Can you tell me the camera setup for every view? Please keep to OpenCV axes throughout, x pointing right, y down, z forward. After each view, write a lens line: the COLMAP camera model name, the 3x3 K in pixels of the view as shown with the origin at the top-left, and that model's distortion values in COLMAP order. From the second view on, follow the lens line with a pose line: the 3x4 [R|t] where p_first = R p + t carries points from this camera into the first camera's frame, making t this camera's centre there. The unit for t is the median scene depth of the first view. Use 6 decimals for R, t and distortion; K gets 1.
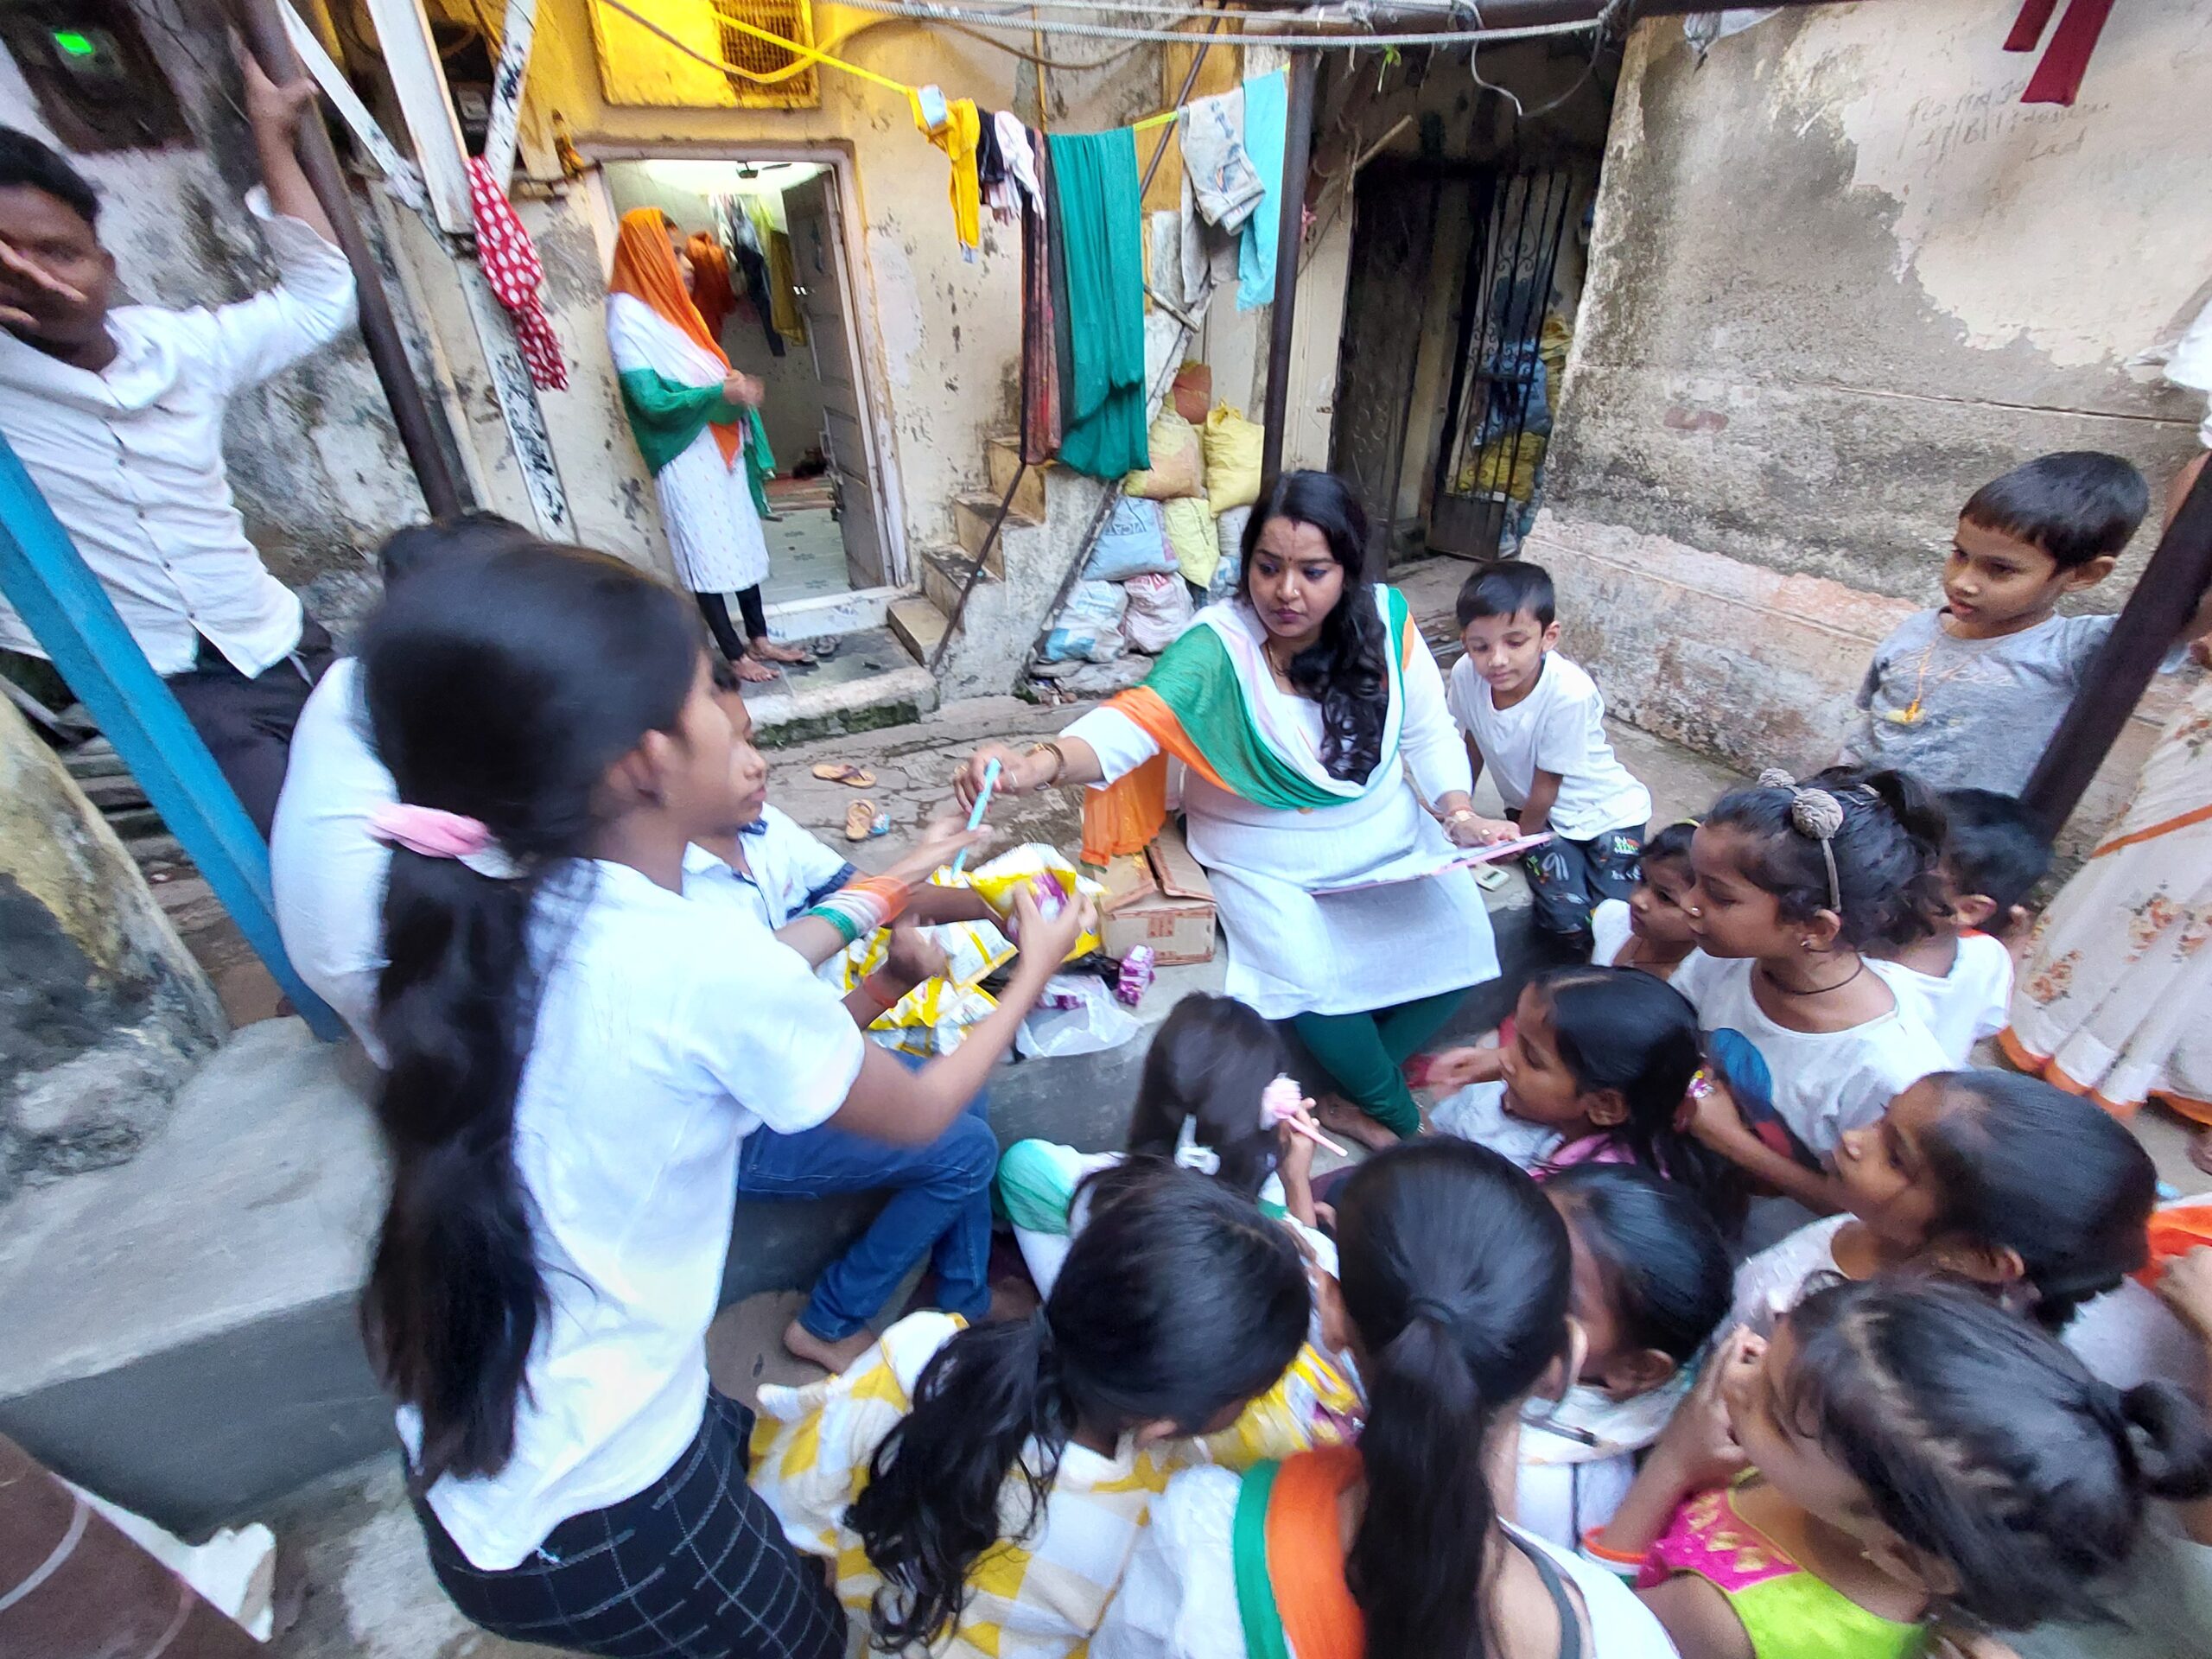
lens RADIAL K [[896.1, 0, 1110.7], [0, 896.1, 833.5], [0, 0, 1]] dist [-0.011754, 0.000493]
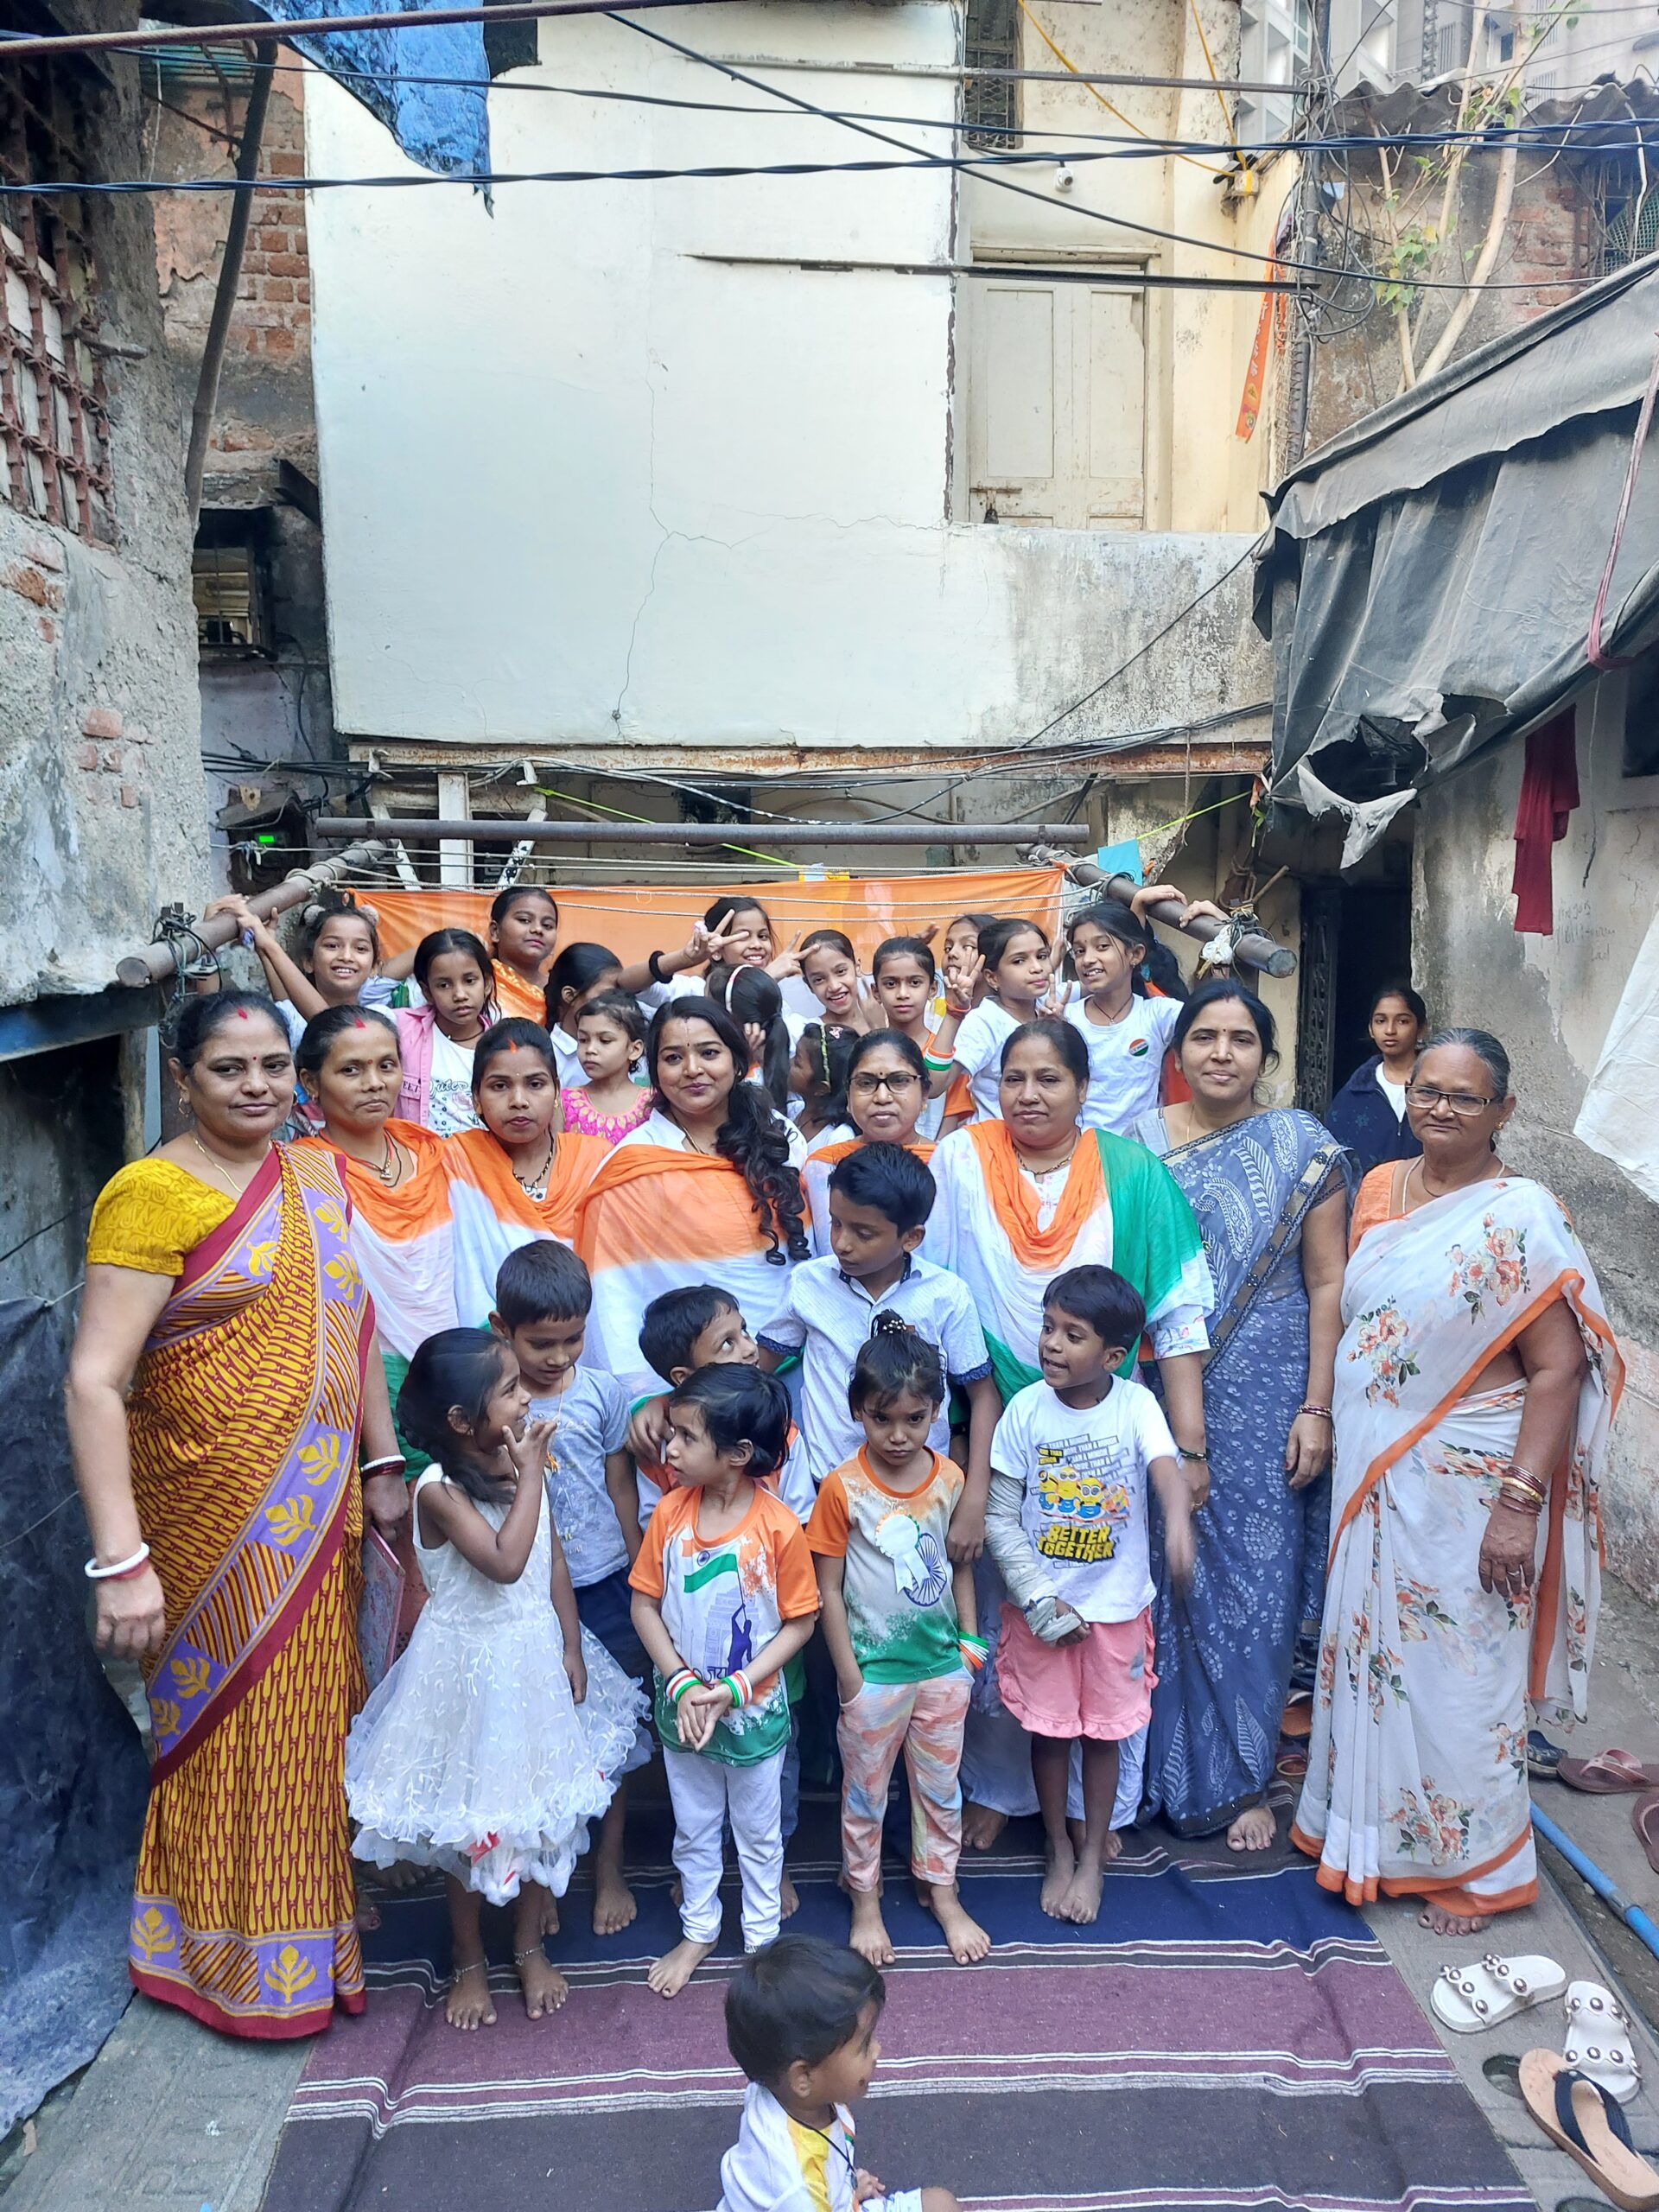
lens RADIAL K [[1598.7, 0, 839.8], [0, 1598.7, 1098.3], [0, 0, 1]] dist [0.050763, -0.059762]
pose [[0.940801, 0.062804, -0.333090, 0.545619], [-0.197664, 0.899951, -0.388610, 0.301499], [0.275358, 0.431445, 0.859089, -0.714496]]
